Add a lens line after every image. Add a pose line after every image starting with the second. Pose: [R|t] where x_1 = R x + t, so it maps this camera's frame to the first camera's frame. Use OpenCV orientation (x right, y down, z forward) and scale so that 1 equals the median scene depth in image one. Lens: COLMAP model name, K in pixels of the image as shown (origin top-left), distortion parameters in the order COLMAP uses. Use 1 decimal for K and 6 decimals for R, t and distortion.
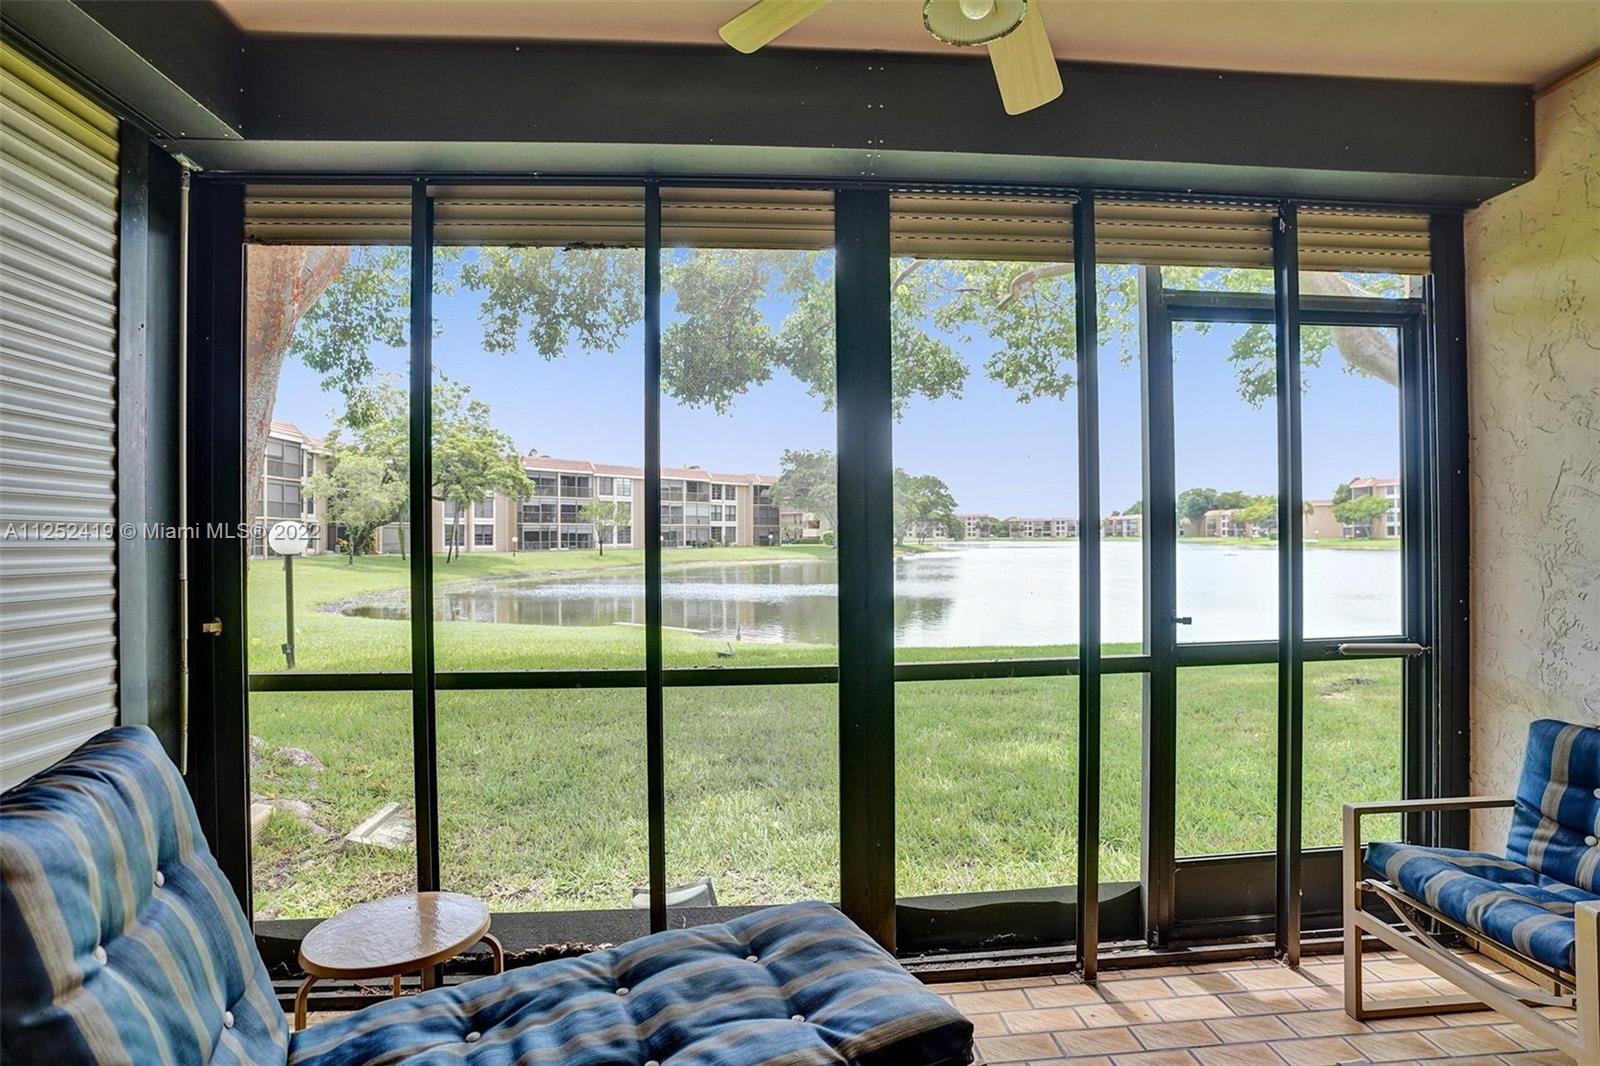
lens RADIAL K [[761.5, 0, 800.0], [0, 761.5, 533.0], [0, 0, 1]] dist [-0.074849, 0.027032]
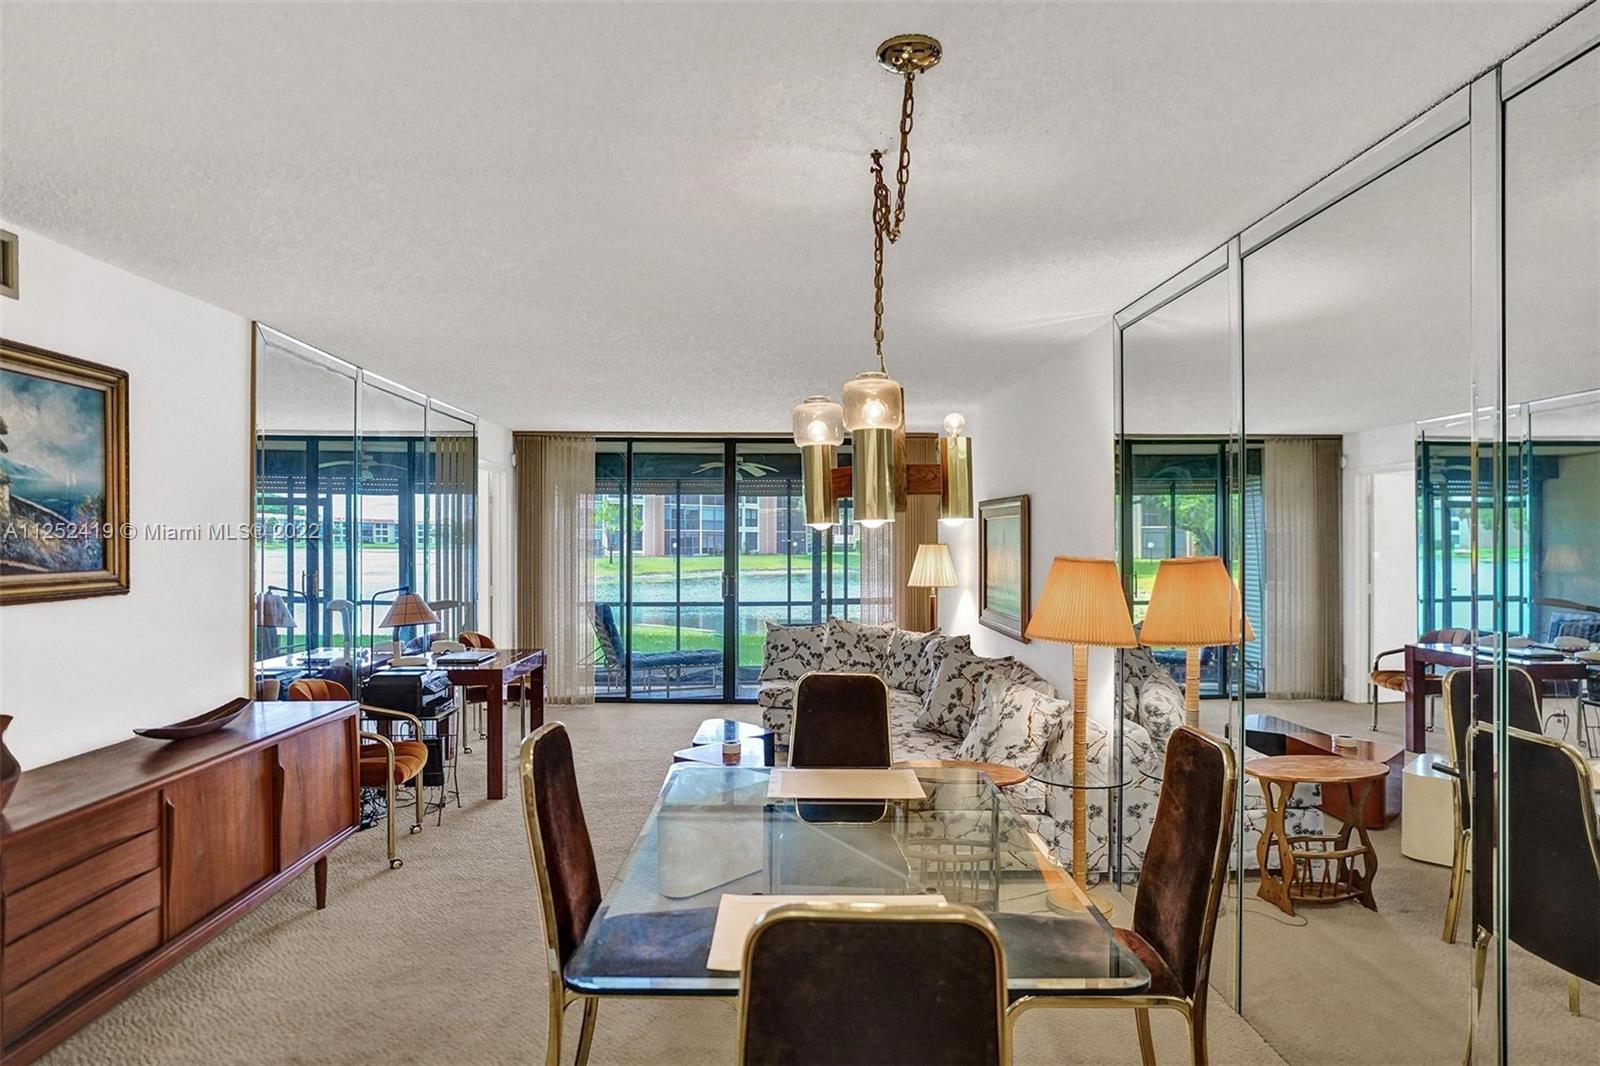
lens RADIAL K [[935.7, 0, 800.0], [0, 935.7, 533.0], [0, 0, 1]] dist [-0.109725, 0.141403]
pose [[0.998951, 0.005817, -0.045420, 0.264576], [-0.006002, 0.999974, -0.003944, -0.057989], [0.045396, 0.004212, 0.998960, -1.667960]]
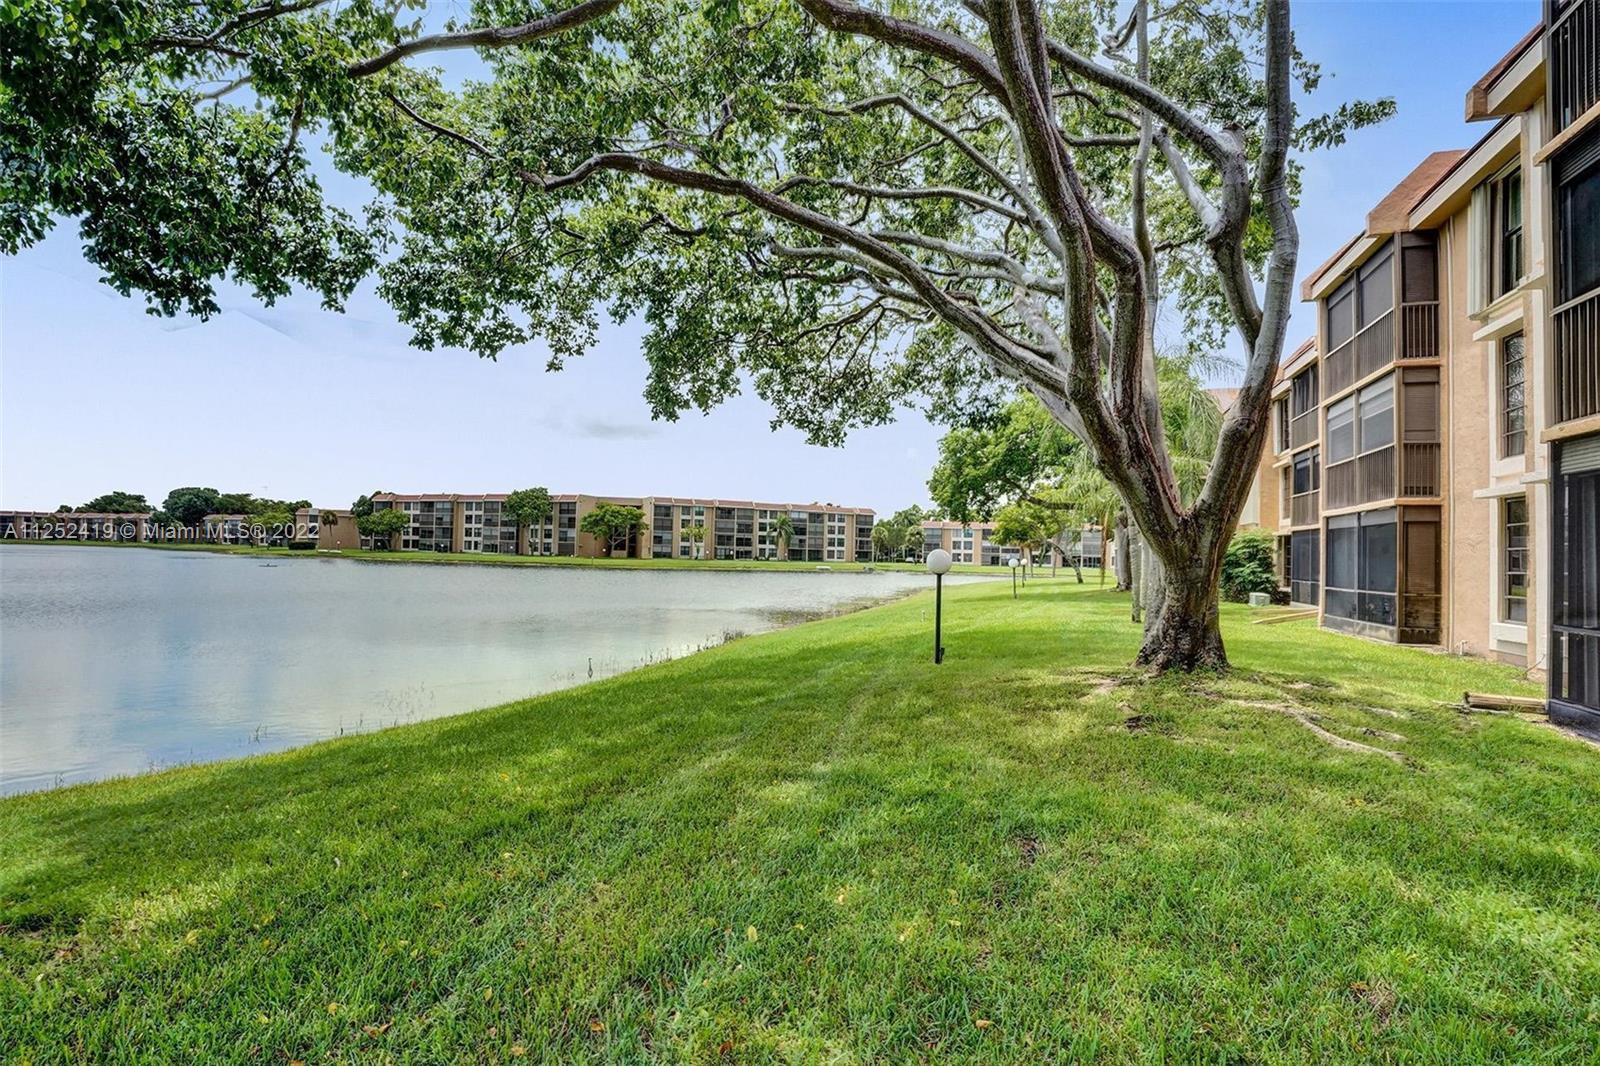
lens RADIAL K [[763.9, 0, 815.1], [0, 763.9, 534.7], [0, 0, 1]] dist [-0.092014, 0.034987]
pose [[0.344376, 0.038875, 0.938026, -0.461222], [-0.029222, 0.999102, -0.030678, -0.010340], [-0.938377, -0.016846, 0.345203, 1.174752]]
